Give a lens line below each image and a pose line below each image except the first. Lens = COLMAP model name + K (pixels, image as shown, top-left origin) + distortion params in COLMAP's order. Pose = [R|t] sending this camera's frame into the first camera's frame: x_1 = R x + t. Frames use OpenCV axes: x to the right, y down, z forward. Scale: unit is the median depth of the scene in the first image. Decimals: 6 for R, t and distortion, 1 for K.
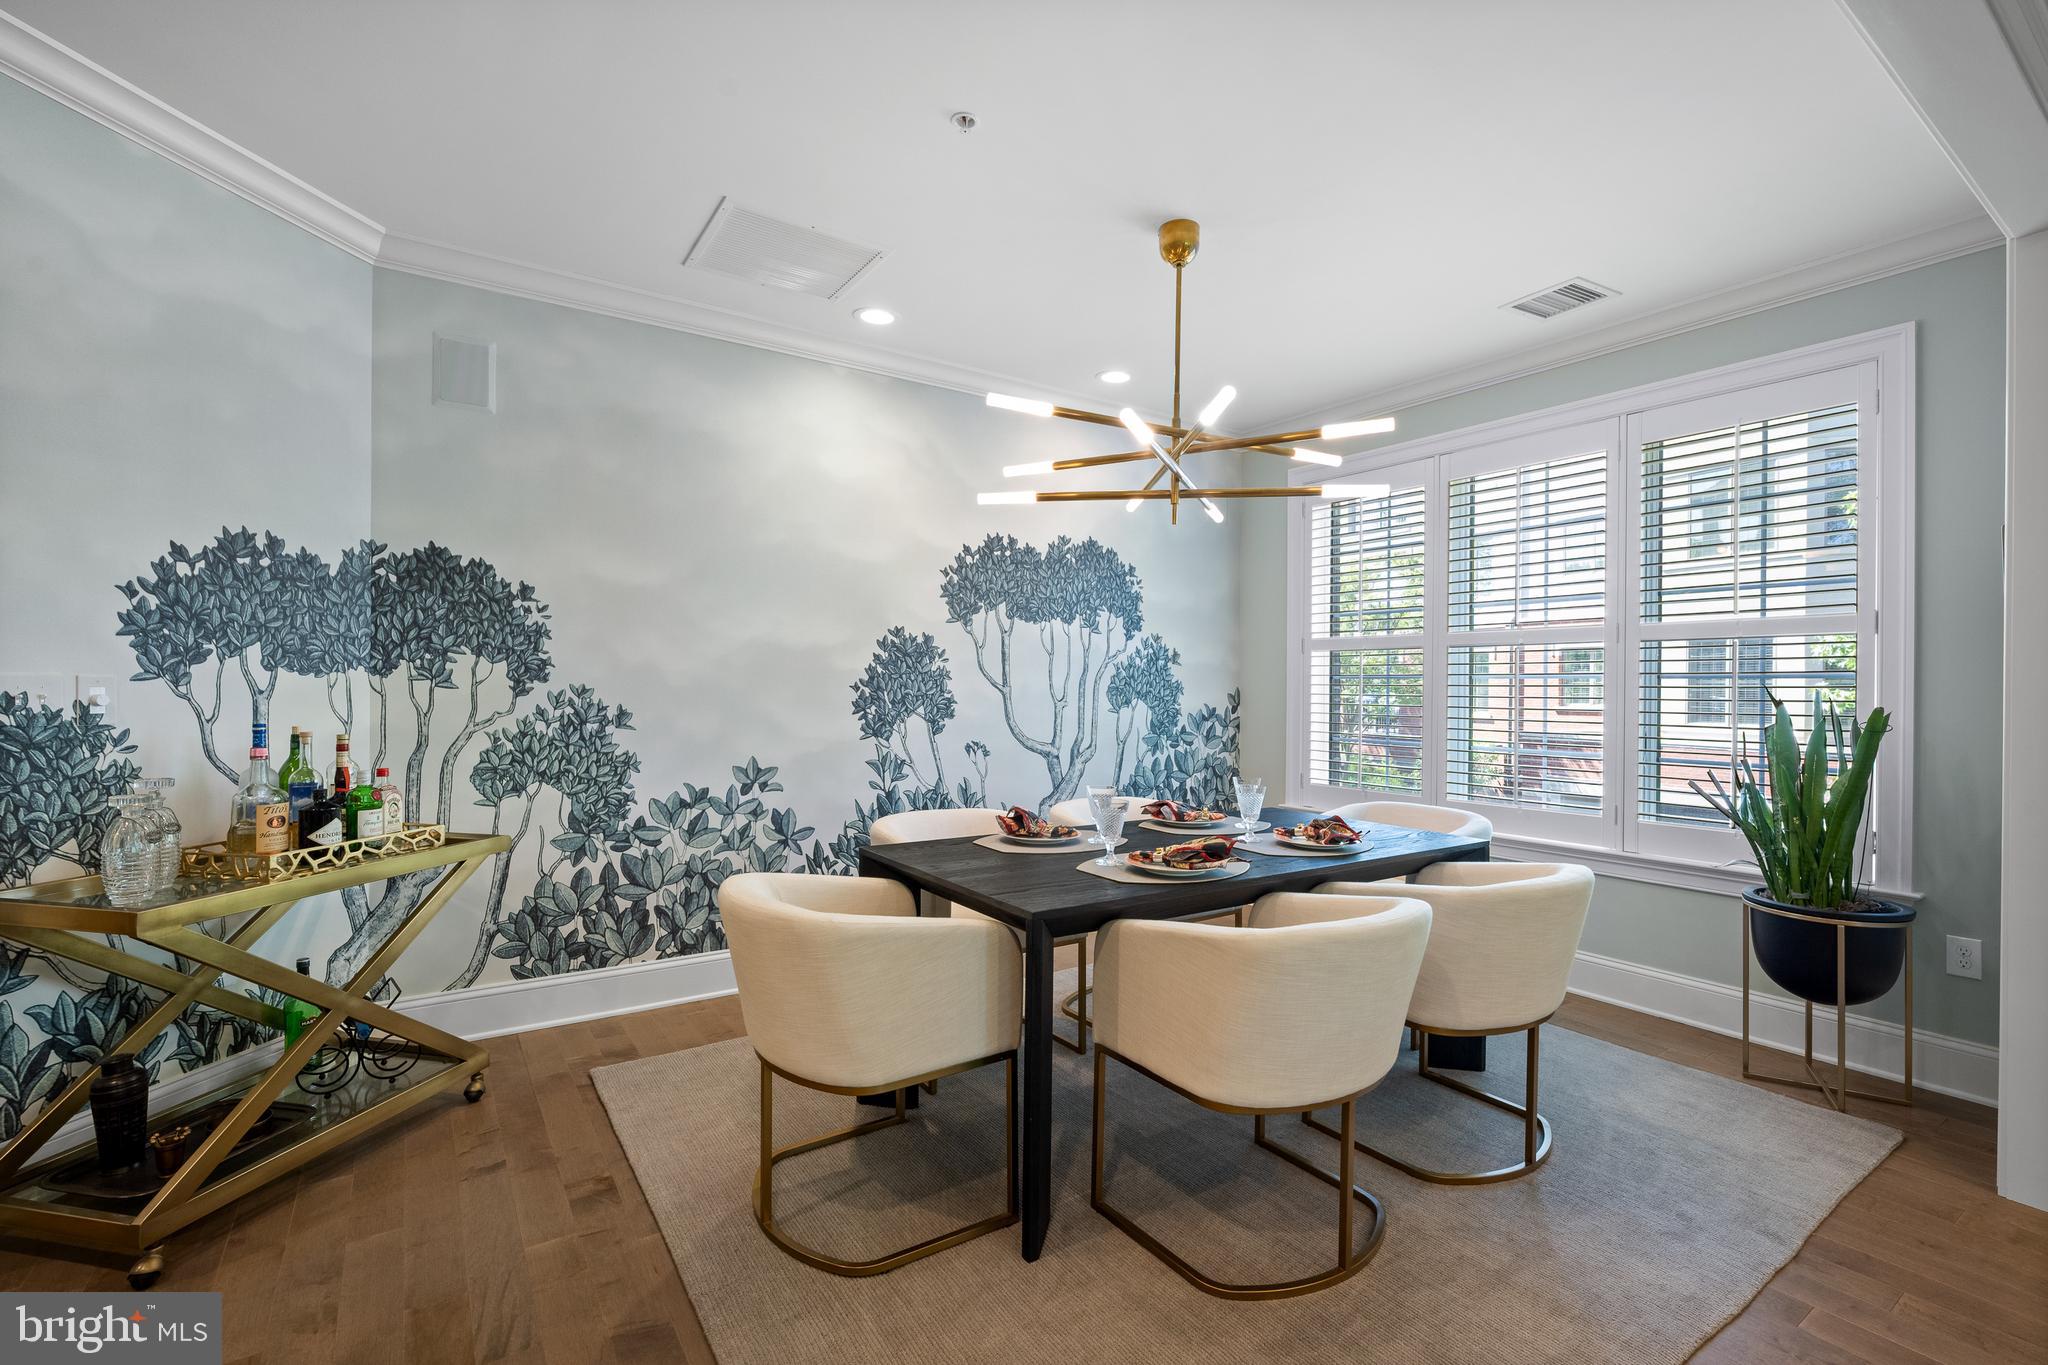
lens RADIAL K [[898.5, 0, 1030.4], [0, 898.5, 688.2], [0, 0, 1]] dist [-0.000615, 0.000812]
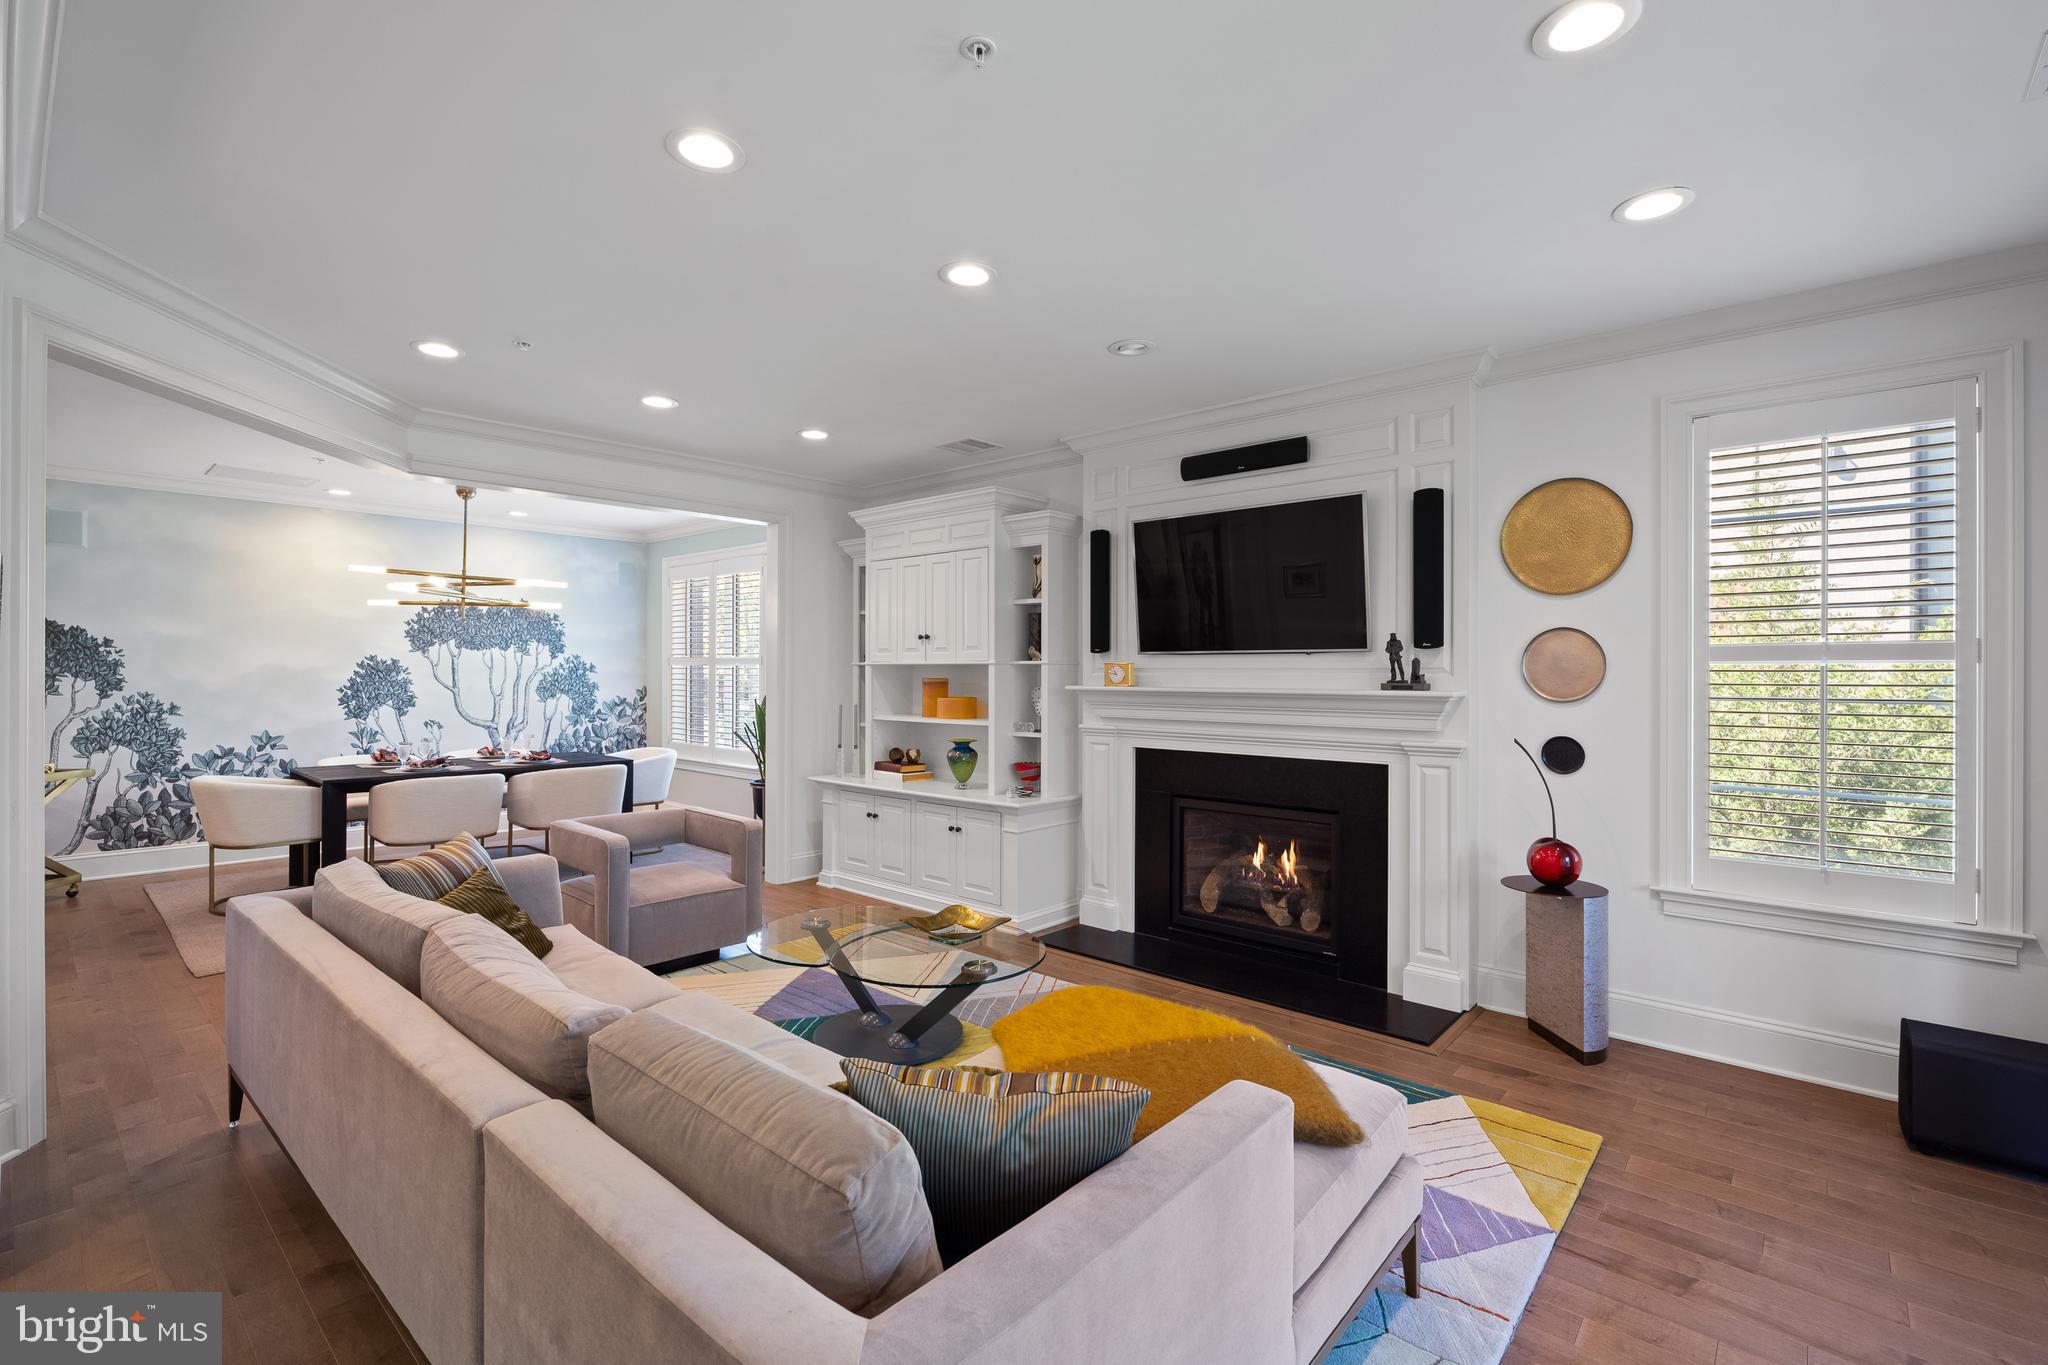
lens RADIAL K [[898.5, 0, 1018.9], [0, 898.5, 670.2], [0, 0, 1]] dist [-0.000615, 0.000812]
pose [[0.970917, -0.004001, 0.239384, 0.772236], [0.004296, 0.999991, -0.000709, -0.037986], [-0.239379, 0.001717, 0.970925, -1.177893]]
